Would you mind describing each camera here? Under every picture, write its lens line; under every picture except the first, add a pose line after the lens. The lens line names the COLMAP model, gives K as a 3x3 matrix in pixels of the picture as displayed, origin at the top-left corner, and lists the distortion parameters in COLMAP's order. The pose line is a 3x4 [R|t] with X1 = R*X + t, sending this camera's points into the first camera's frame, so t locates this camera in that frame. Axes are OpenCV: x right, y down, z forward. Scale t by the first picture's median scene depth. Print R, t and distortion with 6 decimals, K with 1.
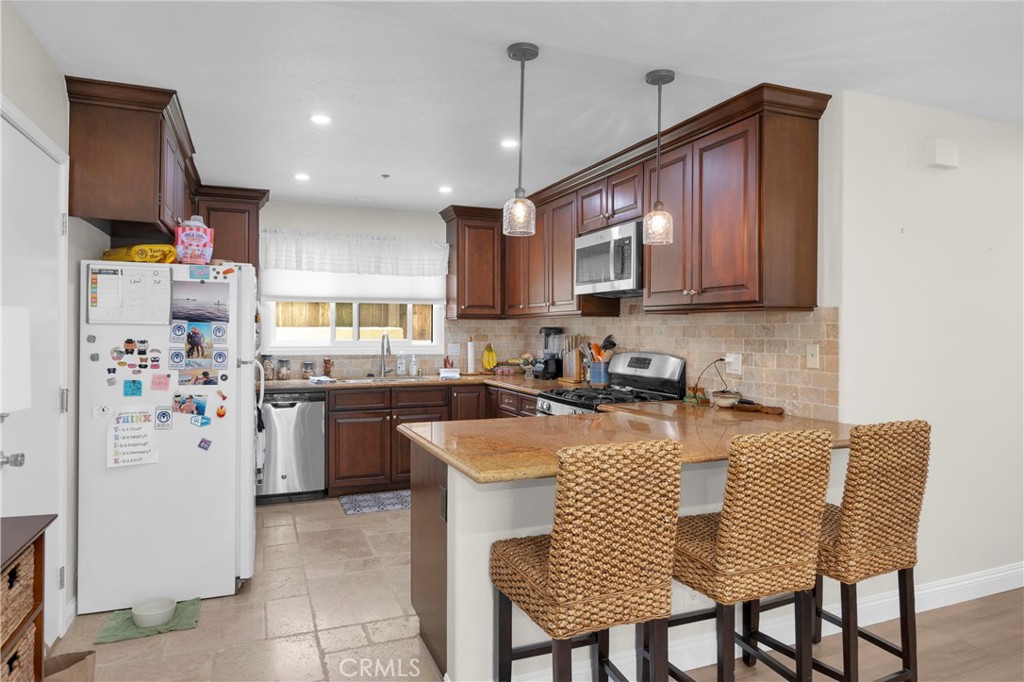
lens RADIAL K [[622.0, 0, 512.0], [0, 622.0, 341.0], [0, 0, 1]] dist [0.034971, 0.000112]
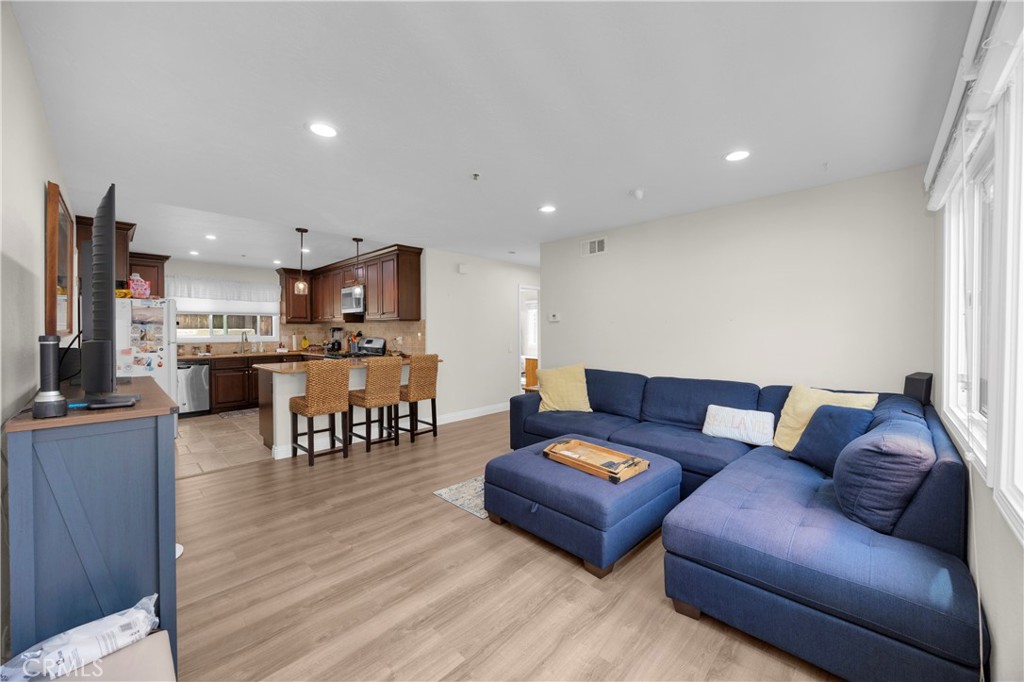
lens RADIAL K [[387.2, 0, 512.0], [0, 387.2, 341.0], [0, 0, 1]] dist [-0.000344, -0.000077]
pose [[0.916614, -0.014687, 0.399504, 0.095160], [0.011475, 0.999880, 0.010431, 0.018845], [-0.399609, -0.004977, 0.916672, -0.522568]]
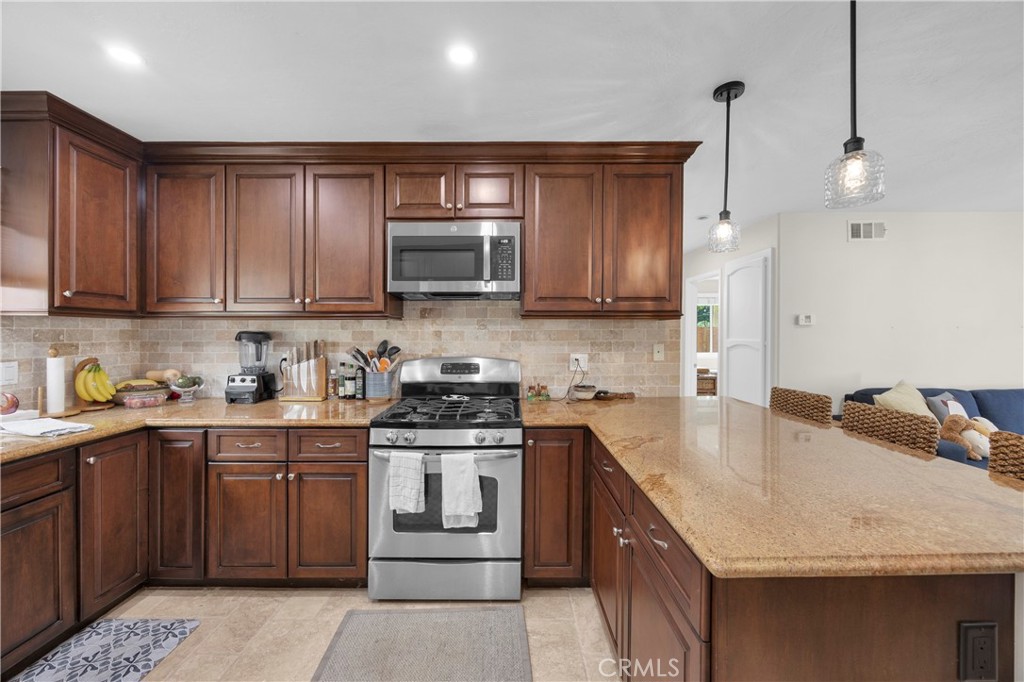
lens RADIAL K [[374.5, 0, 508.8], [0, 374.5, 334.0], [0, 0, 1]] dist [0.005848, 0.000024]
pose [[0.392663, -0.002243, 0.919680, -0.256702], [0.020732, 0.999765, -0.006413, -0.011339], [-0.919449, 0.021585, 0.392617, 0.593757]]
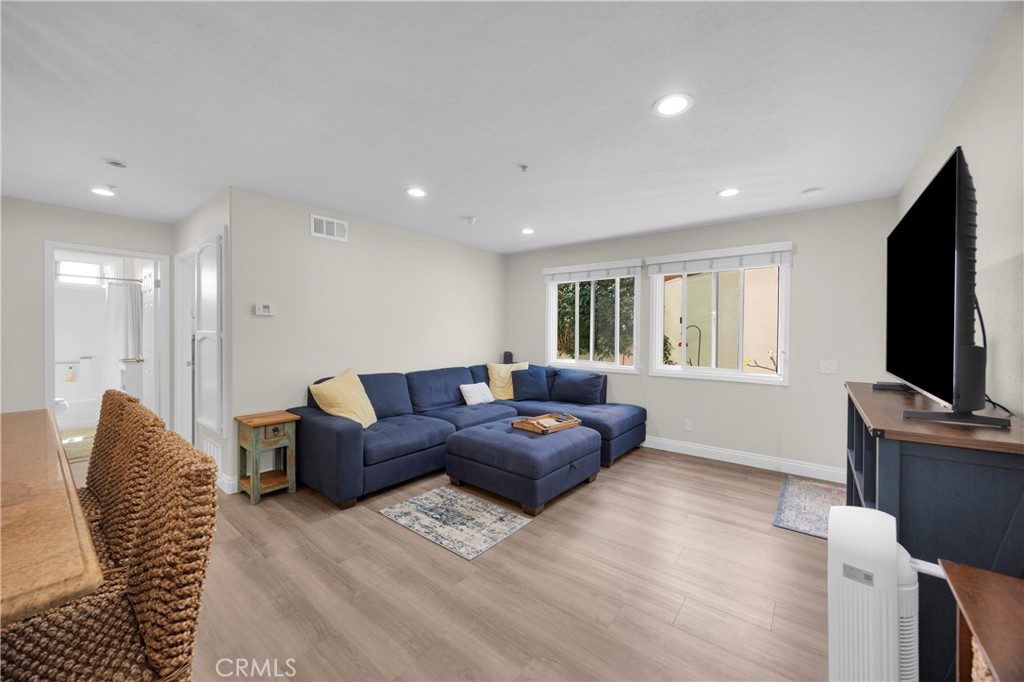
lens RADIAL K [[387.2, 0, 512.0], [0, 387.2, 341.0], [0, 0, 1]] dist [-0.000344, -0.000077]
pose [[-0.487554, -0.026552, 0.872689, -0.192257], [0.010544, 0.999285, 0.036295, 0.003274], [-0.873029, 0.026898, -0.486925, 0.309928]]
